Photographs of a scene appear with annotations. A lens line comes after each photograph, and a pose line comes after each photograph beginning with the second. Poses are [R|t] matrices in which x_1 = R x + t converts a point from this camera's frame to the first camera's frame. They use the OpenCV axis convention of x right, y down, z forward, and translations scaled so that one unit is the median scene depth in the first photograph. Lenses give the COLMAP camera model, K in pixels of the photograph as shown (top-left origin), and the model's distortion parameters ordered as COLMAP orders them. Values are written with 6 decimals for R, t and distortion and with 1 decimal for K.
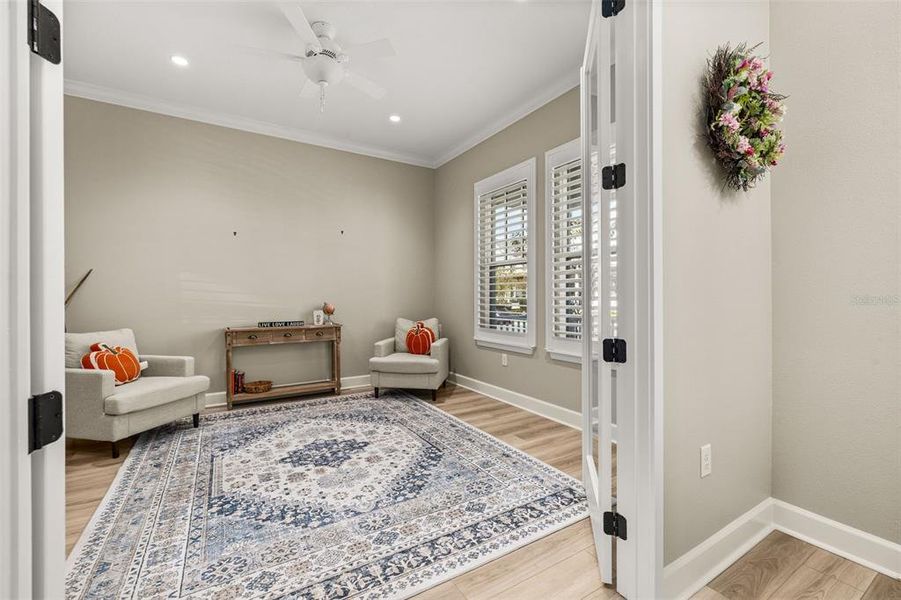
lens RADIAL K [[379.3, 0, 449.7], [0, 379.3, 297.3], [0, 0, 1]] dist [0.000745, 0.000434]
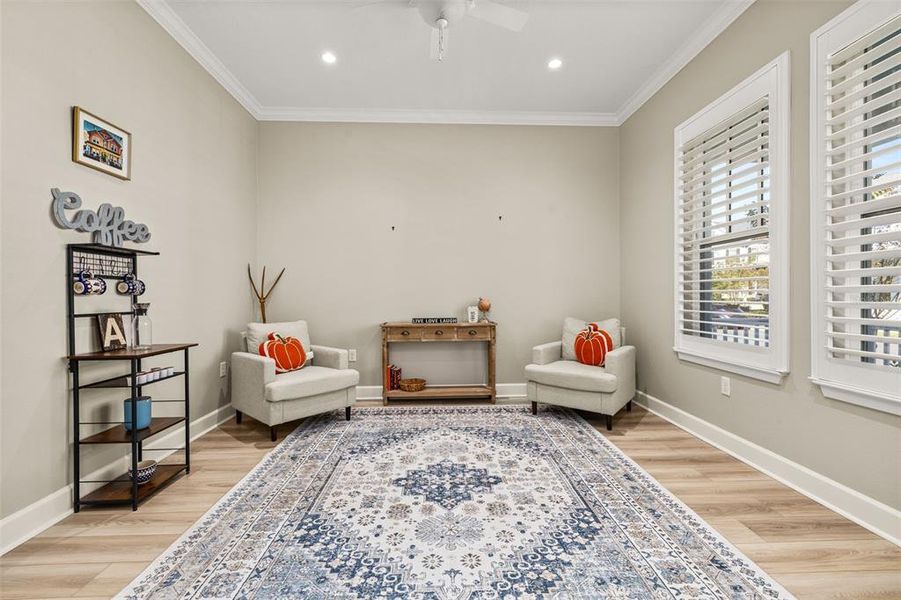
lens RADIAL K [[379.3, 0, 449.7], [0, 379.3, 297.3], [0, 0, 1]] dist [0.000745, 0.000434]
pose [[0.873268, 0.000146, -0.487240, 0.058324], [0.002044, 0.999990, 0.003964, 0.011492], [0.487235, -0.004457, 0.873259, 0.244215]]
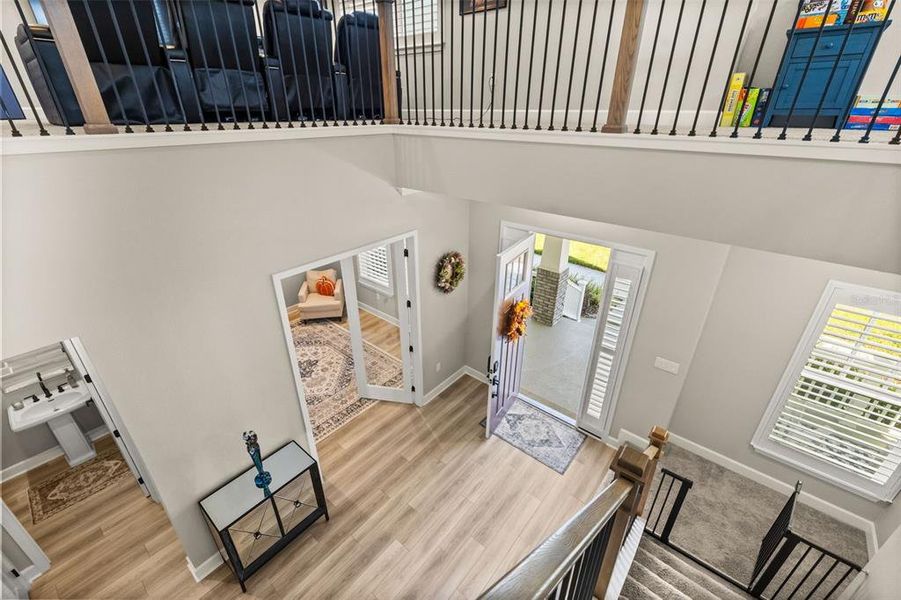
lens RADIAL K [[379.3, 0, 449.7], [0, 379.3, 297.3], [0, 0, 1]] dist [0.000745, 0.000434]
pose [[0.947545, -0.138715, 0.287954, -0.063743], [-0.003930, 0.895790, 0.444459, -0.767958], [-0.319599, -0.422277, 0.848256, -0.780967]]
